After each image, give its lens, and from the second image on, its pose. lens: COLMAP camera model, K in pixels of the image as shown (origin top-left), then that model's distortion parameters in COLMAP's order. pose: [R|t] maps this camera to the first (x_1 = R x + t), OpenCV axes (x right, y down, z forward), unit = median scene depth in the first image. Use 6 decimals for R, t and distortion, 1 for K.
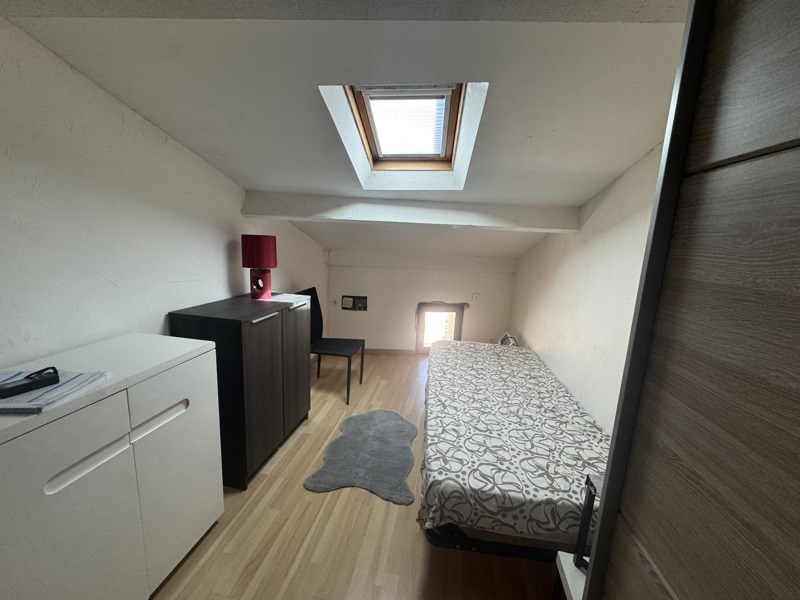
lens RADIAL K [[318.1, 0, 401.2], [0, 318.1, 297.1], [0, 0, 1]] dist [-0.004893, -0.000072]
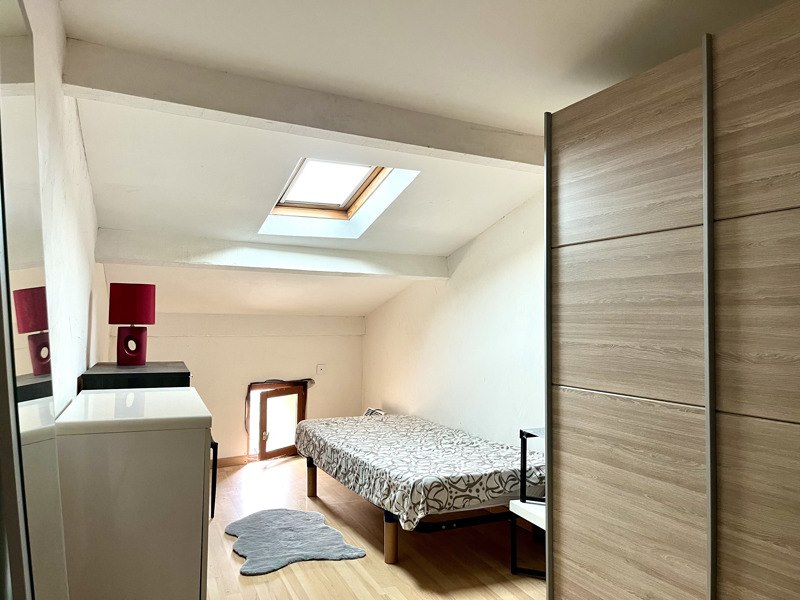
lens RADIAL K [[600.0, 0, 405.6], [0, 600.0, 298.4], [0, 0, 1]] dist [0.047693, -0.071262]
pose [[0.835952, -0.020527, 0.548419, -1.169953], [0.128543, 0.978826, -0.159302, 0.277082], [-0.533537, 0.203664, 0.820889, -0.975087]]
